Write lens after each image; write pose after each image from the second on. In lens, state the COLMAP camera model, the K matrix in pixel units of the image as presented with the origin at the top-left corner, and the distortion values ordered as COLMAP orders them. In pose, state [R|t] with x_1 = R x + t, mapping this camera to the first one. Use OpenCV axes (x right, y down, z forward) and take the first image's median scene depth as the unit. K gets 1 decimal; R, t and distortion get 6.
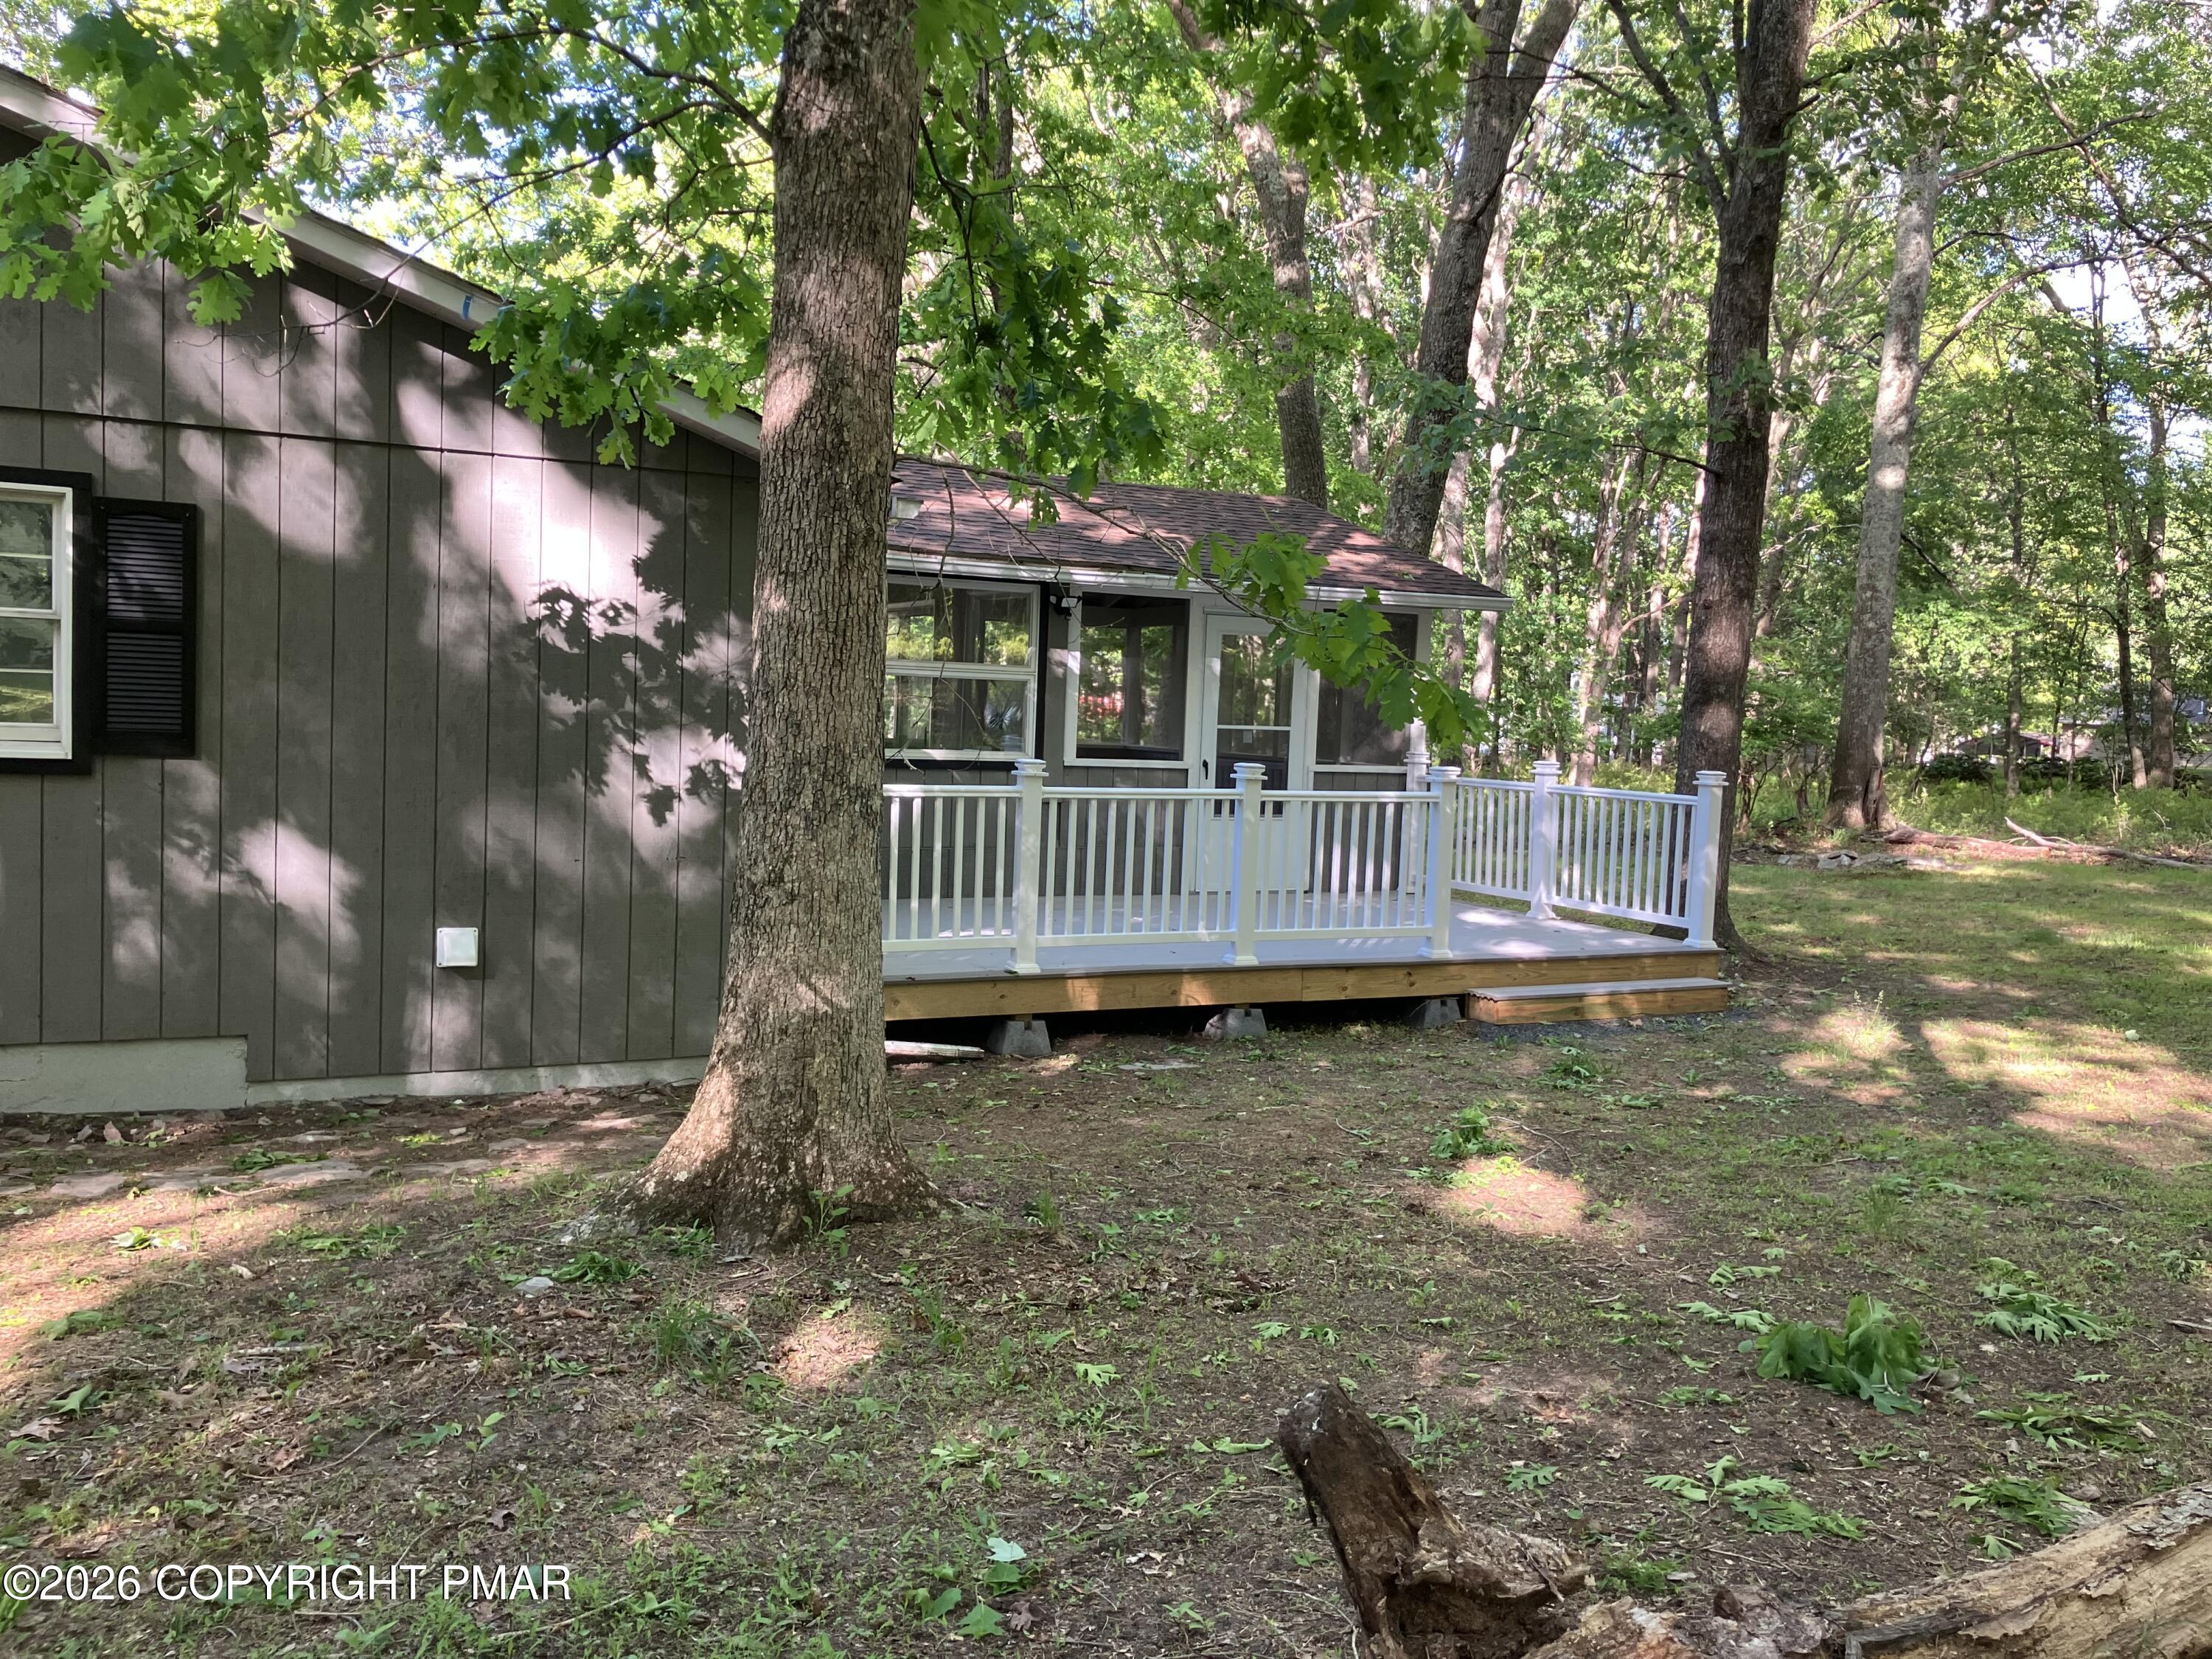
lens RADIAL K [[1799.9, 0, 1104.1], [0, 1799.9, 819.1], [0, 0, 1]] dist [0.018921, 0.003526]
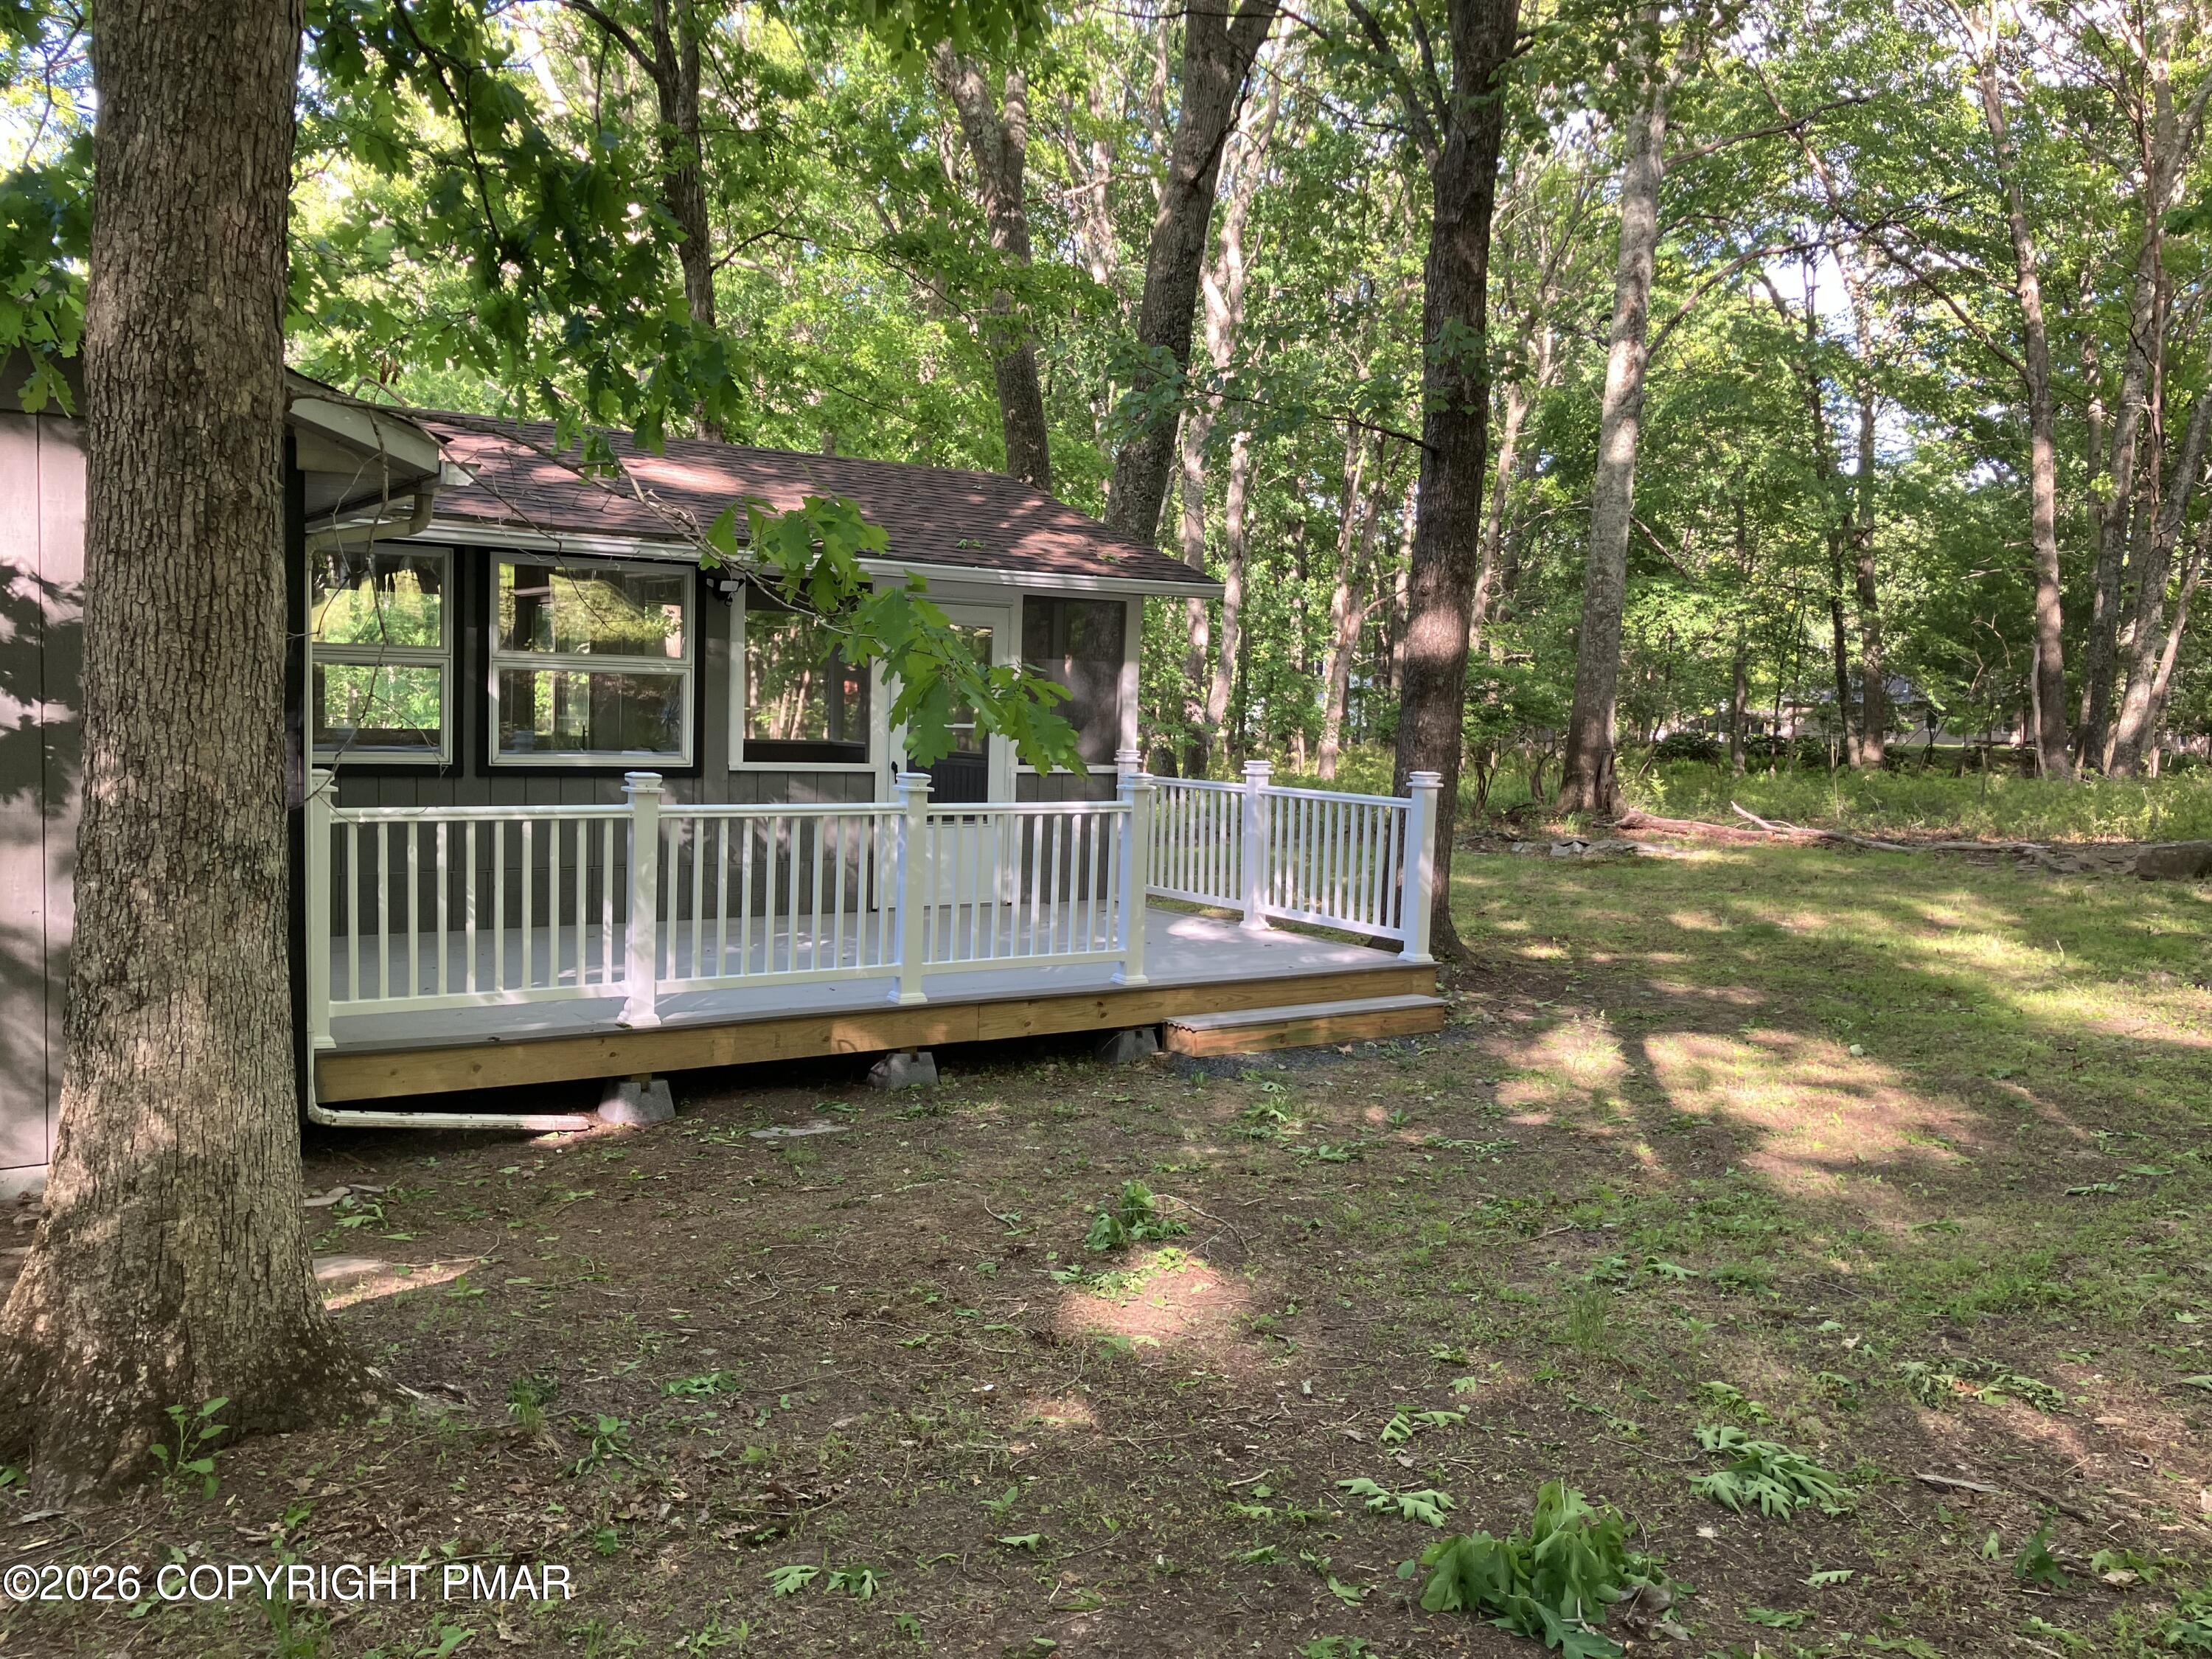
lens RADIAL K [[1778.5, 0, 1106.0], [0, 1778.5, 829.5], [0, 0, 1]] dist [0.072837, -0.139437]
pose [[0.992020, -0.017845, 0.124814, 0.063433], [0.015780, 0.999722, 0.017515, -0.016378], [-0.125092, -0.015406, 0.992026, 0.121554]]
